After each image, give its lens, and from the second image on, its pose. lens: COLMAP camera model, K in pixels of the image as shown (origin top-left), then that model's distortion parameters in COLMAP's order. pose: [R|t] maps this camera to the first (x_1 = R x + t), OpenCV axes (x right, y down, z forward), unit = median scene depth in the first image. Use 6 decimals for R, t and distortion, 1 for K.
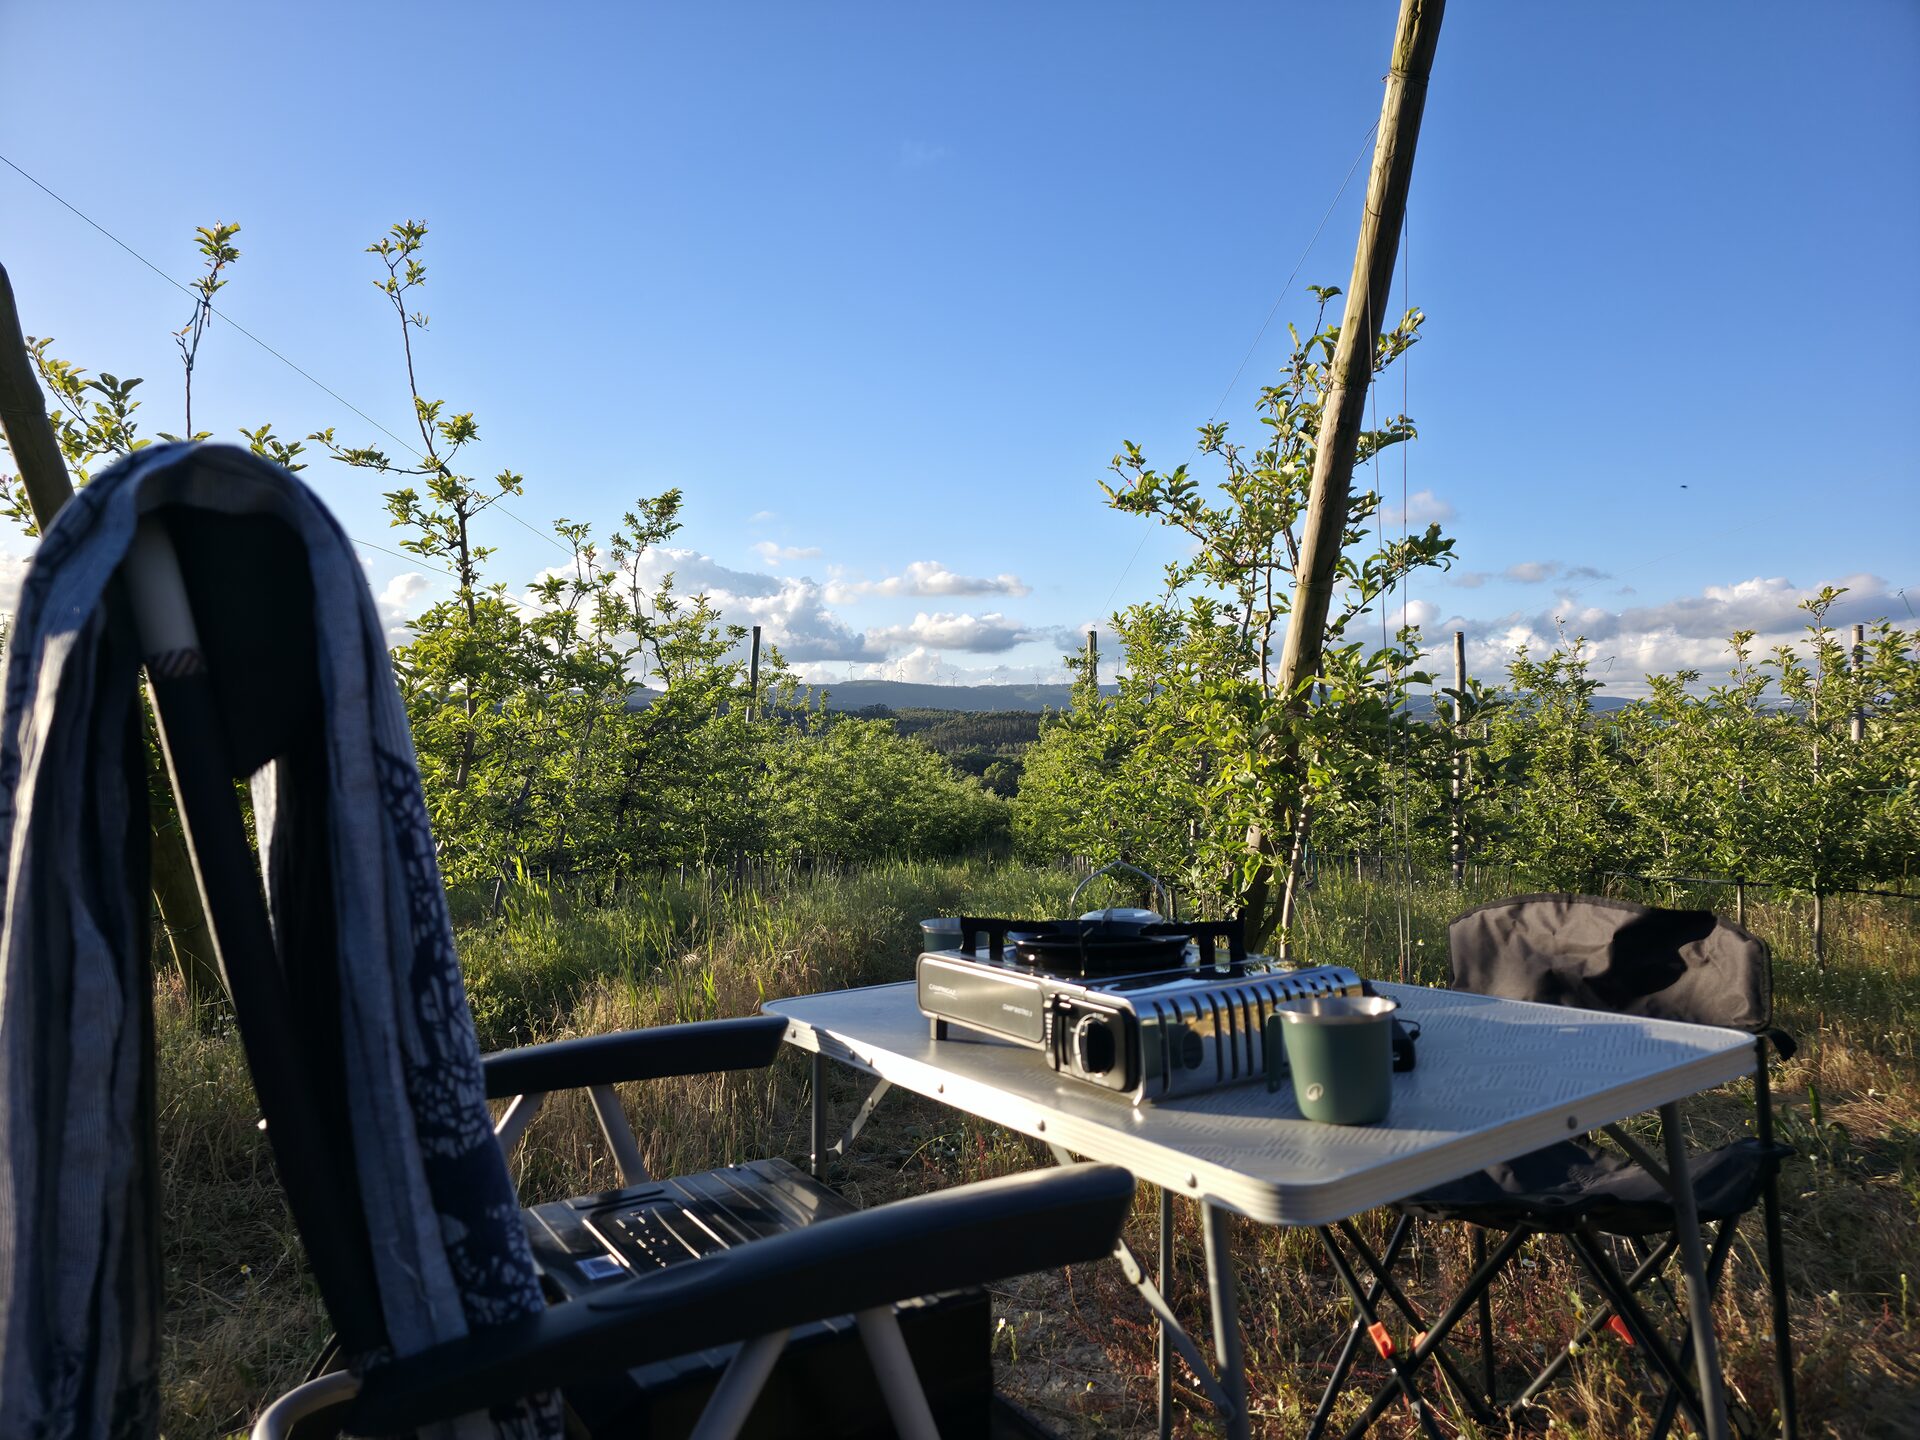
lens RADIAL K [[1259.3, 0, 949.5], [0, 1259.3, 726.4], [0, 0, 1]] dist [0.043136, -0.032471]
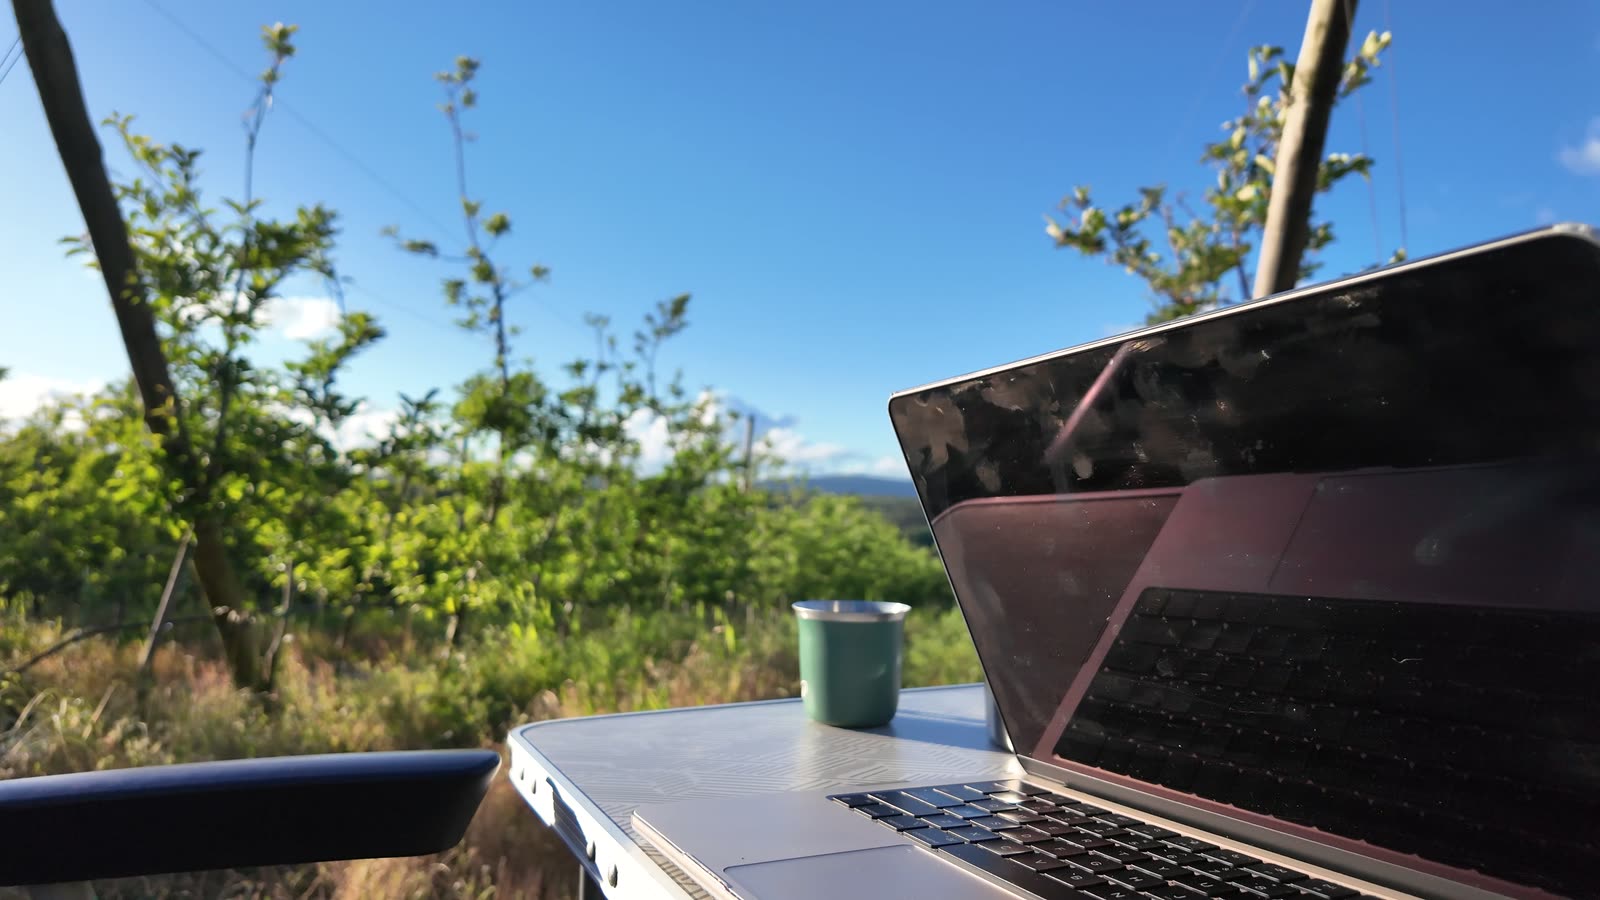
lens RADIAL K [[964.4, 0, 821.5], [0, 964.4, 453.8], [0, 0, 1]] dist [0.001075, -0.008360]
pose [[0.995714, 0.025377, -0.088932, 0.006895], [-0.030144, 0.998156, -0.052683, 0.020872], [0.087431, 0.055138, 0.994643, 0.117896]]
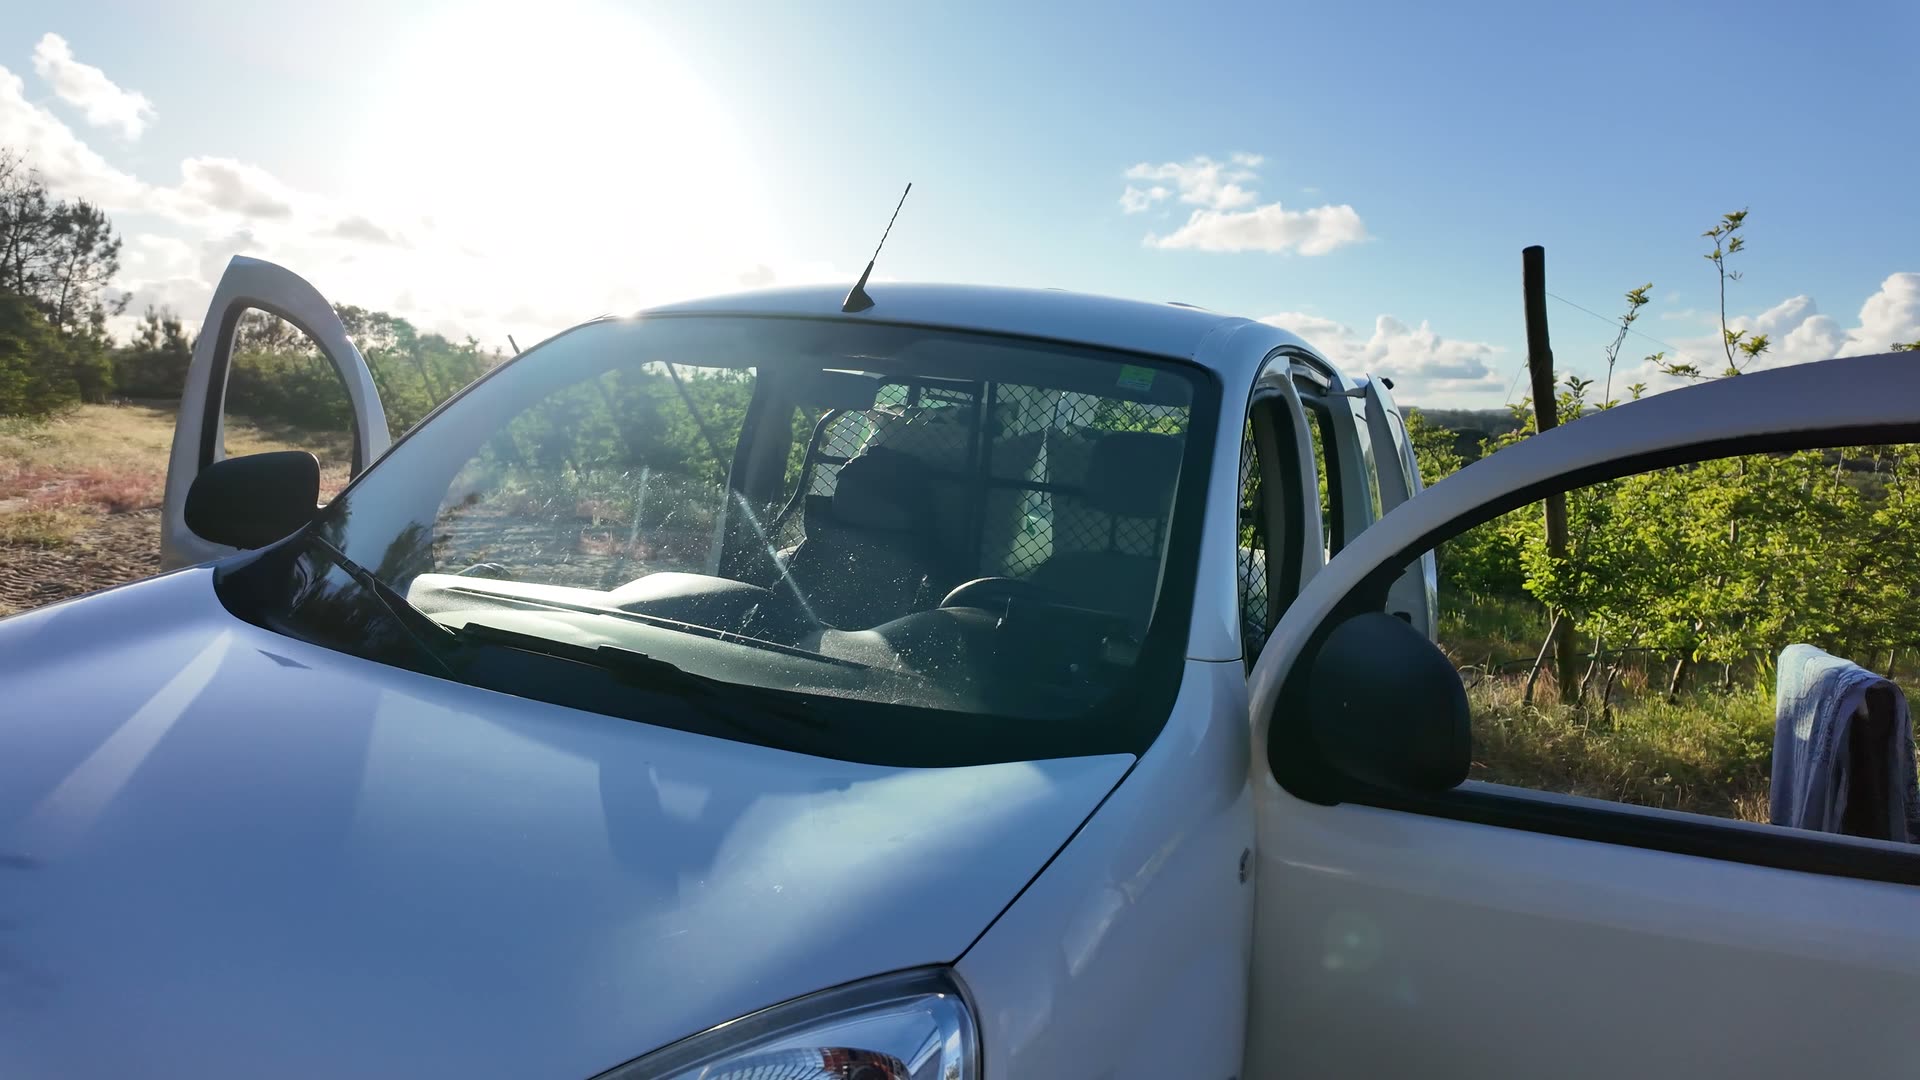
lens RADIAL K [[1157.3, 0, 985.8], [0, 1157.3, 544.6], [0, 0, 1]] dist [0.001075, -0.008360]
pose [[0.640558, 0.106185, -0.760533, 0.068692], [-0.043084, 0.993803, 0.102466, -0.103104], [0.766700, -0.032869, 0.641164, -0.478333]]
